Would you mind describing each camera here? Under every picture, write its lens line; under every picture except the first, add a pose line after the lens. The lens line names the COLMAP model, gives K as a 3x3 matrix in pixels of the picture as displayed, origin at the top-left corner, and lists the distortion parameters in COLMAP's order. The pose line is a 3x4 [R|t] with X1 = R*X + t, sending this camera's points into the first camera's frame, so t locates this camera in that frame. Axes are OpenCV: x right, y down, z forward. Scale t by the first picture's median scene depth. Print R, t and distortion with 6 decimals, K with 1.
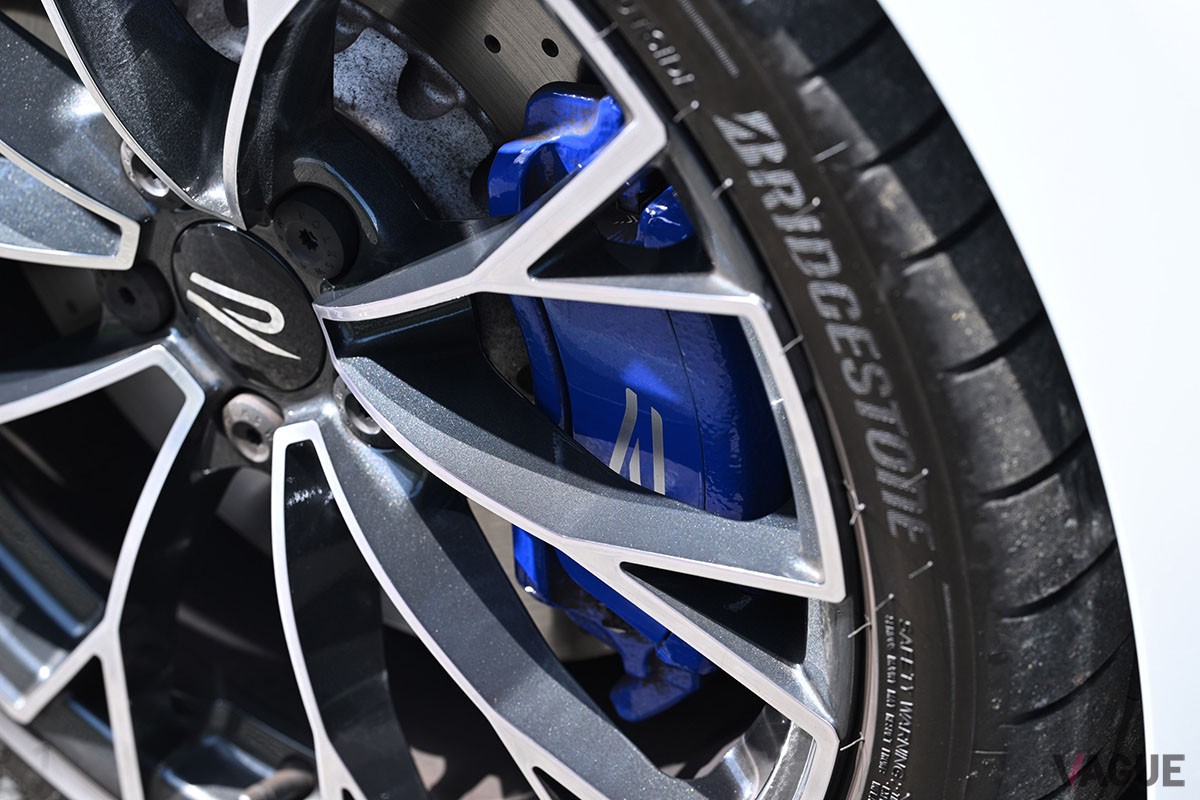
lens RADIAL K [[3570.8, 0, 599.8], [0, 3570.8, 400.1], [0, 0, 1]] dist [-0.063286, 0.000000]
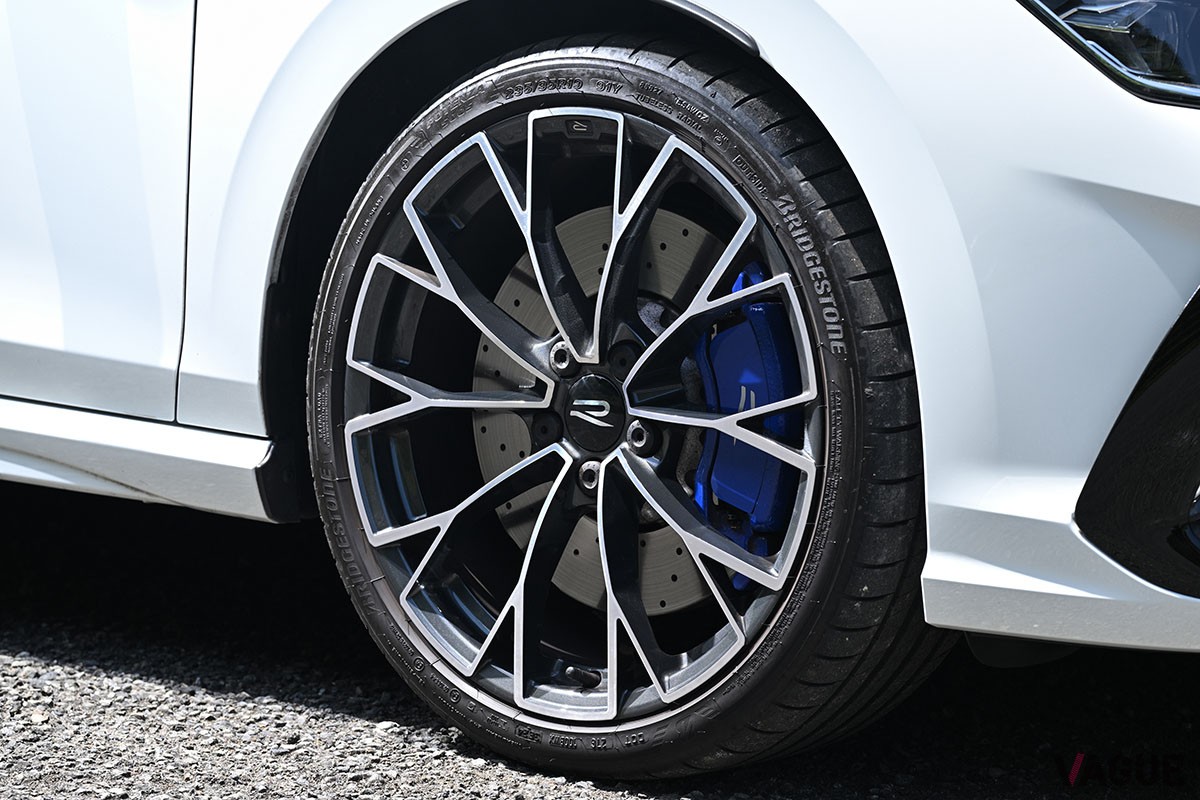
lens RADIAL K [[3952.9, 0, 599.8], [0, 3952.9, 400.0], [0, 0, 1]] dist [-0.064215, 0.000000]
pose [[0.997609, 0.029540, -0.062474, 0.095573], [-0.060864, 0.803732, -0.591870, 1.944654], [0.032729, 0.594258, 0.803608, -1.509043]]
